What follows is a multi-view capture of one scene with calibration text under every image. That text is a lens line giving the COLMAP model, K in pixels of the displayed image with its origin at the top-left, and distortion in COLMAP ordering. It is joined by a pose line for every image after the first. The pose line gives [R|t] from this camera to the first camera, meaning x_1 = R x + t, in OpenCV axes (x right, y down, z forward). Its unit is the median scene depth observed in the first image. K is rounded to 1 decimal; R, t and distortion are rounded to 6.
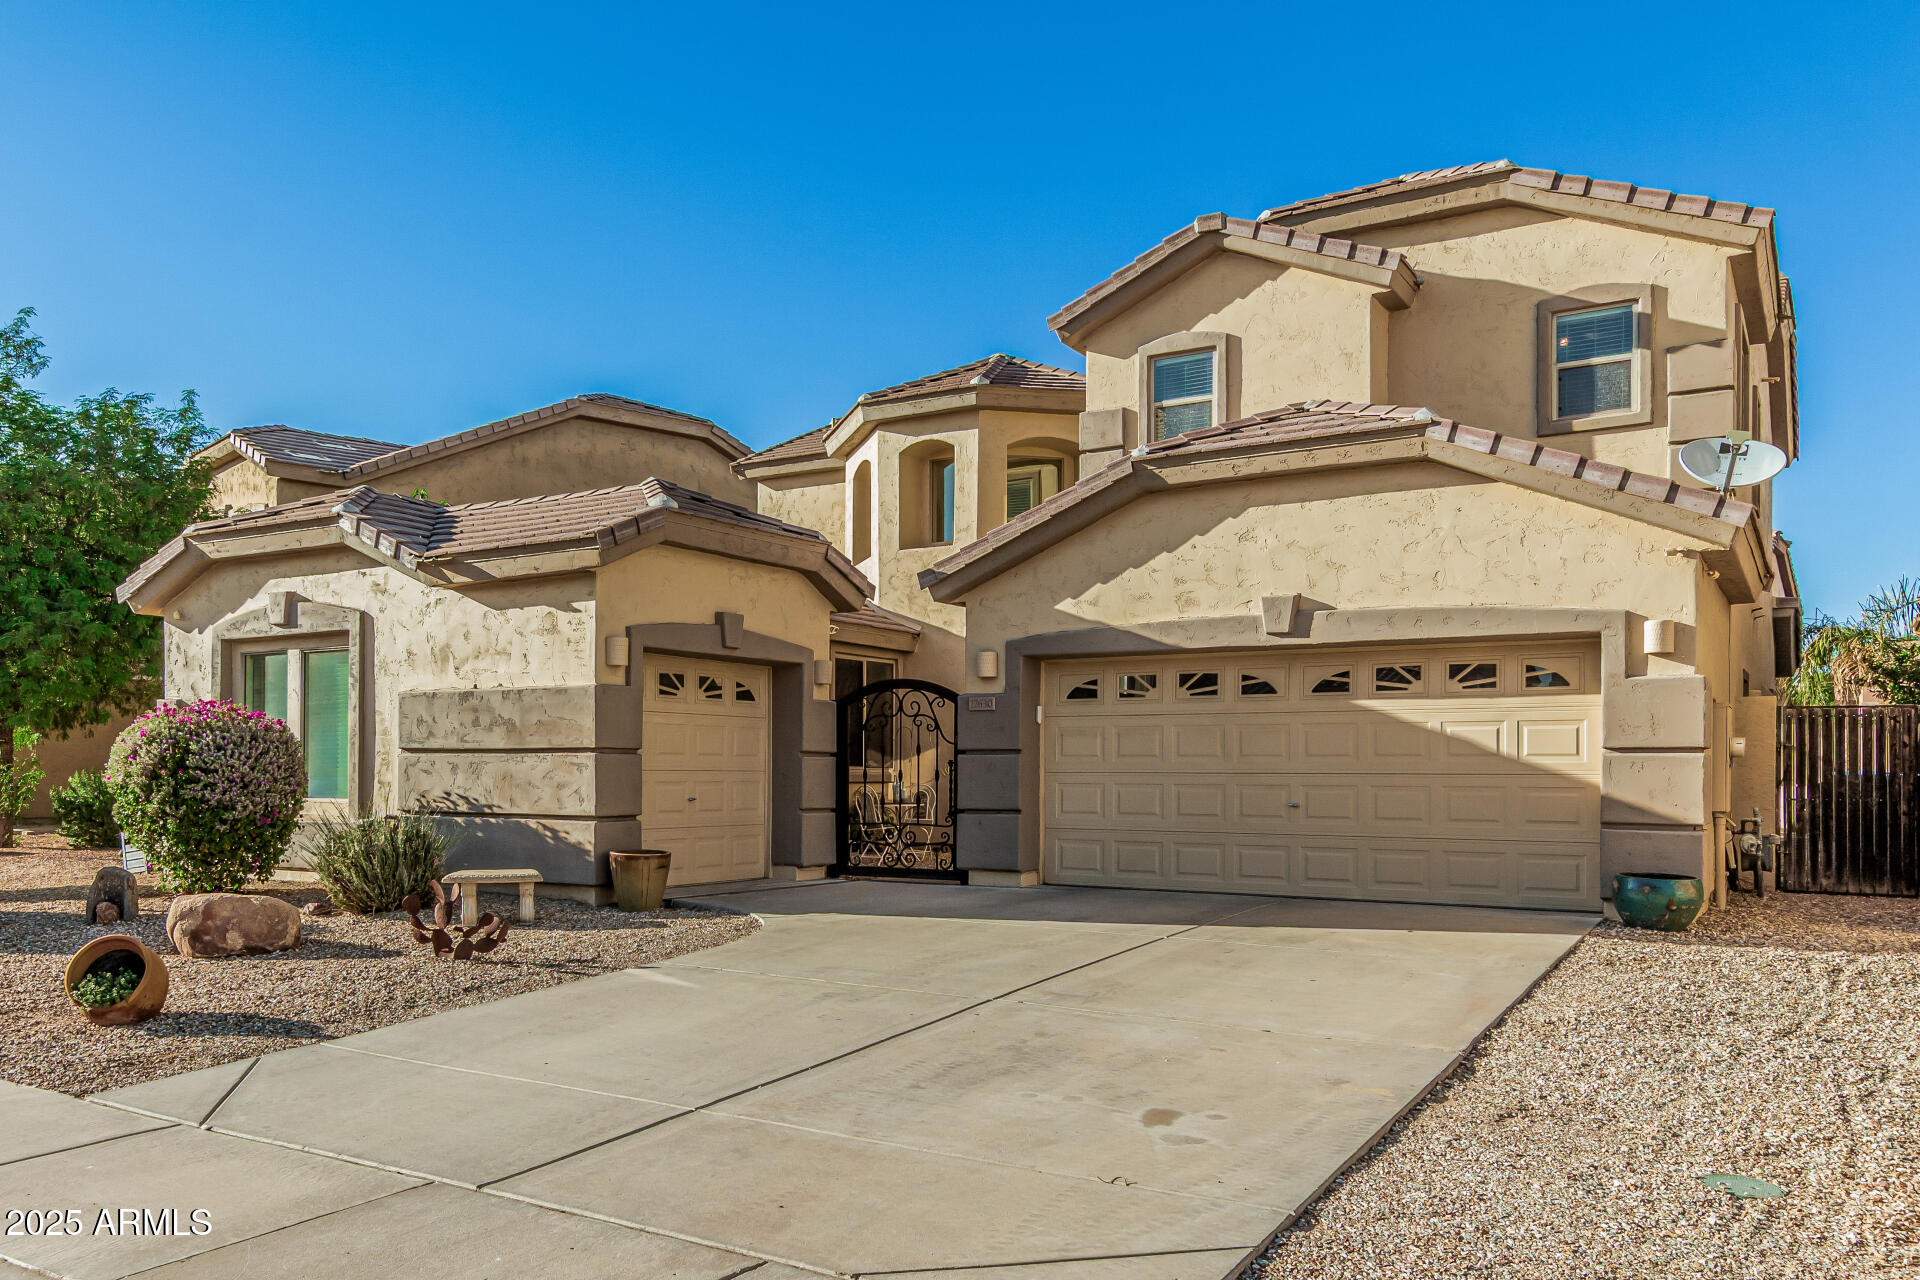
lens RADIAL K [[1480.7, 0, 831.7], [0, 1480.7, 759.7], [0, 0, 1]] dist [0.005611, 0.013751]
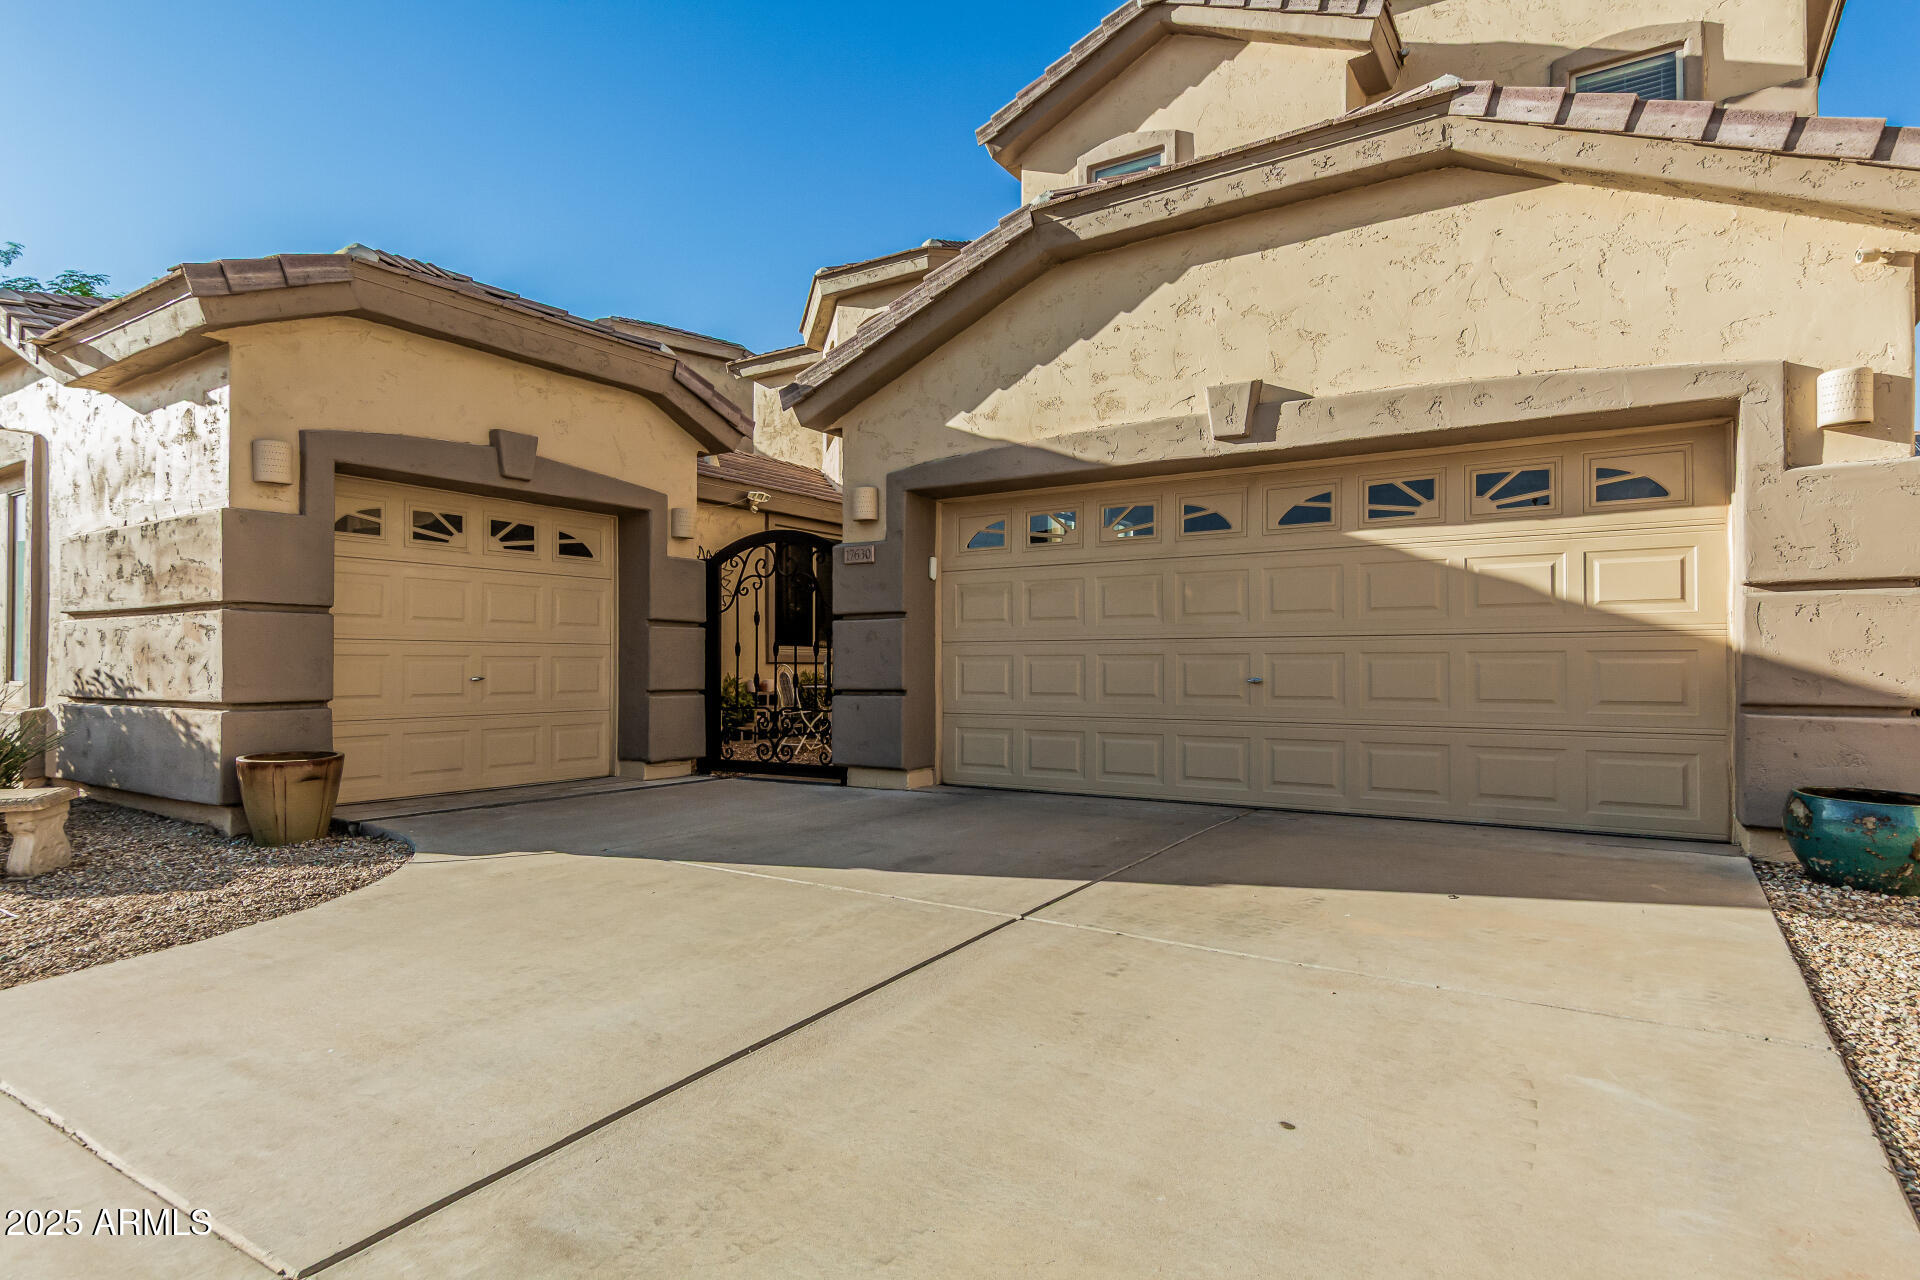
lens RADIAL K [[1038.3, 0, 960.9], [0, 1038.3, 650.6], [0, 0, 1]] dist [0.010824, -0.002927]
pose [[0.999846, -0.005435, 0.016707, 0.156196], [0.005543, 0.999964, -0.006386, 0.017886], [-0.016672, 0.006477, 0.999840, 0.483630]]
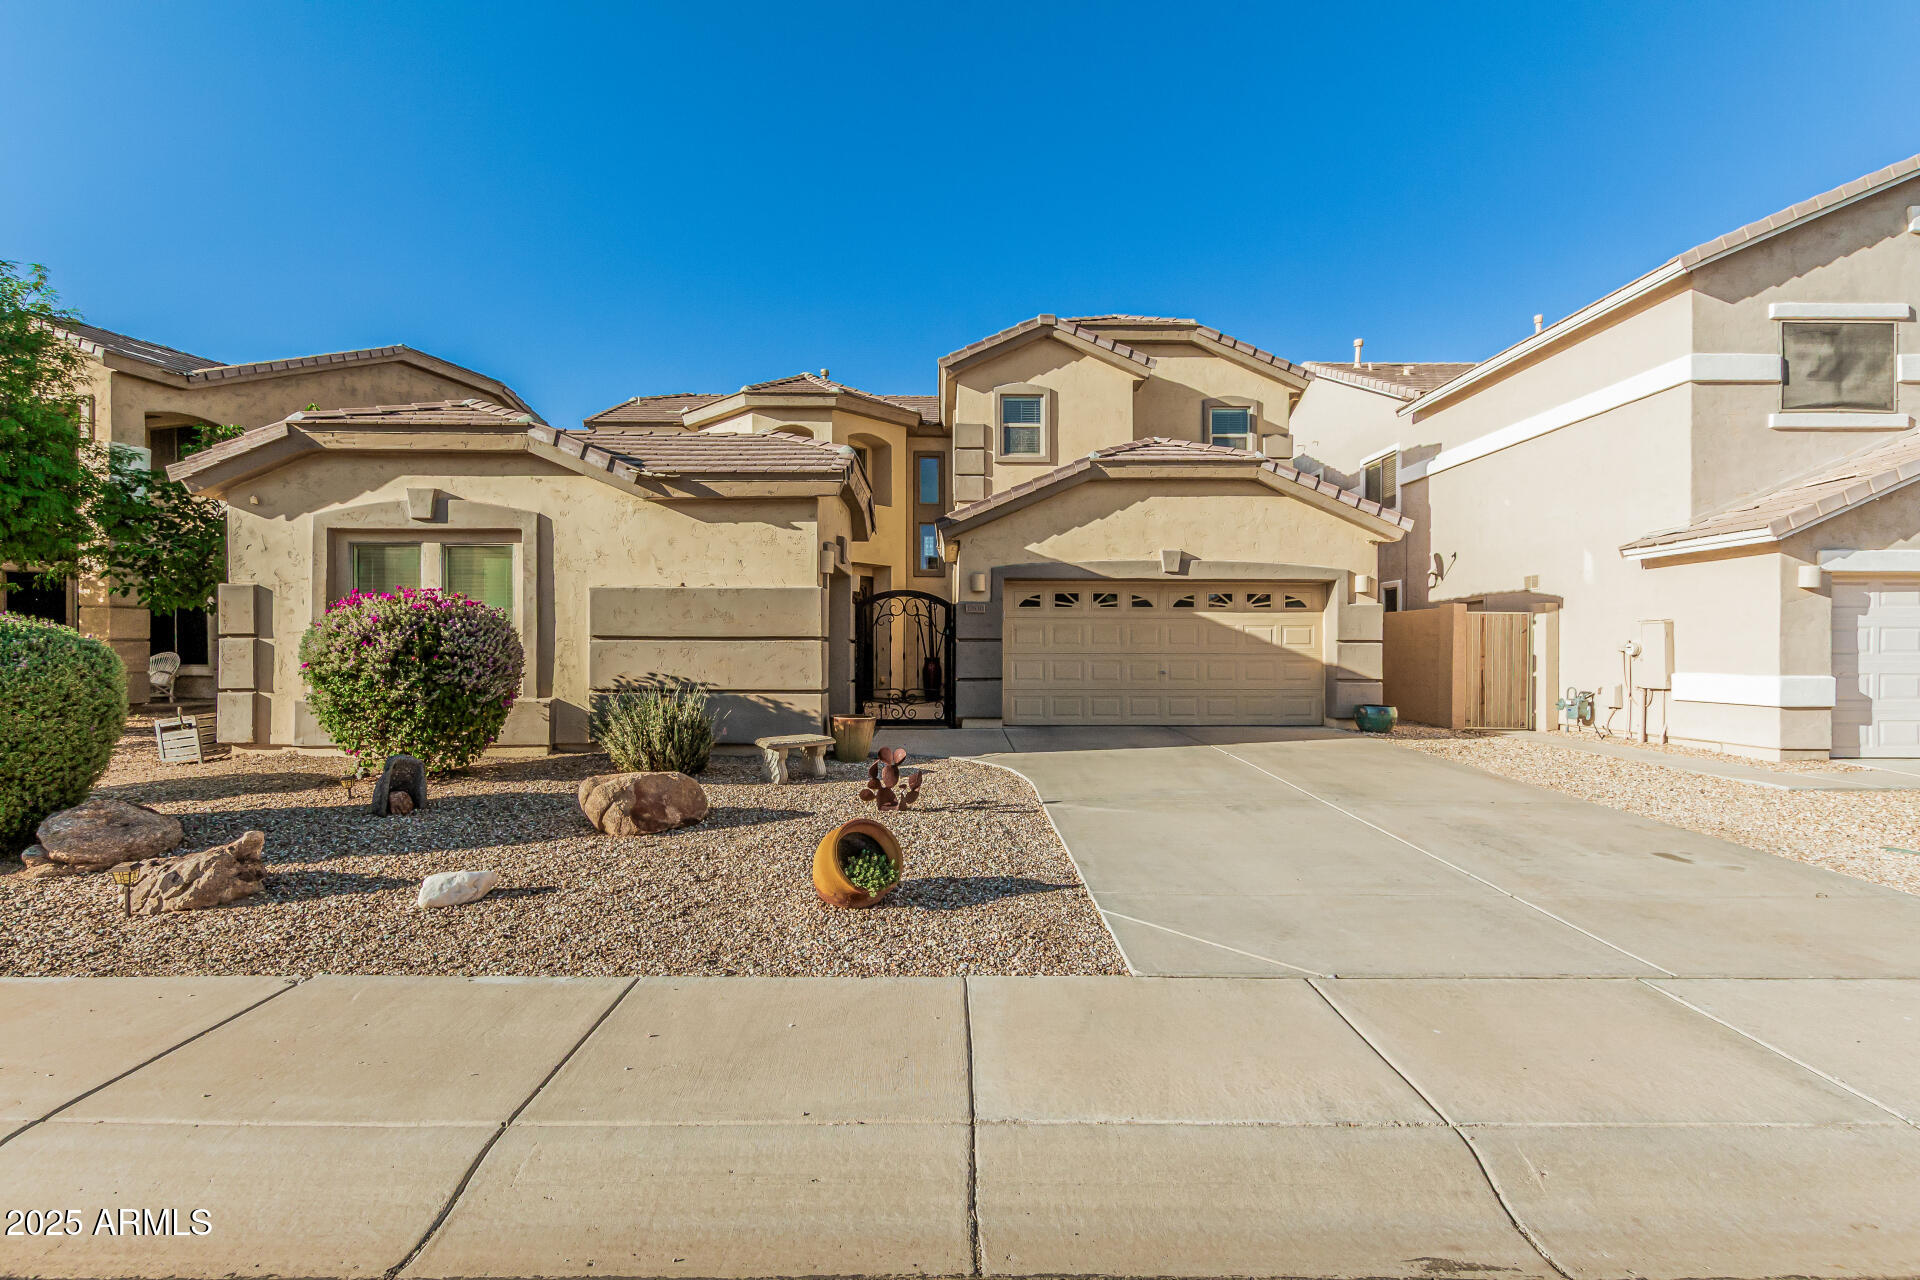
lens RADIAL K [[905.6, 0, 954.2], [0, 905.6, 650.1], [0, 0, 1]] dist [0.005685, -0.000088]
pose [[0.821643, -0.002562, 0.569996, -0.476454], [-0.002199, 0.999968, 0.007665, -0.002554], [-0.569998, -0.007551, 0.821612, 0.269186]]
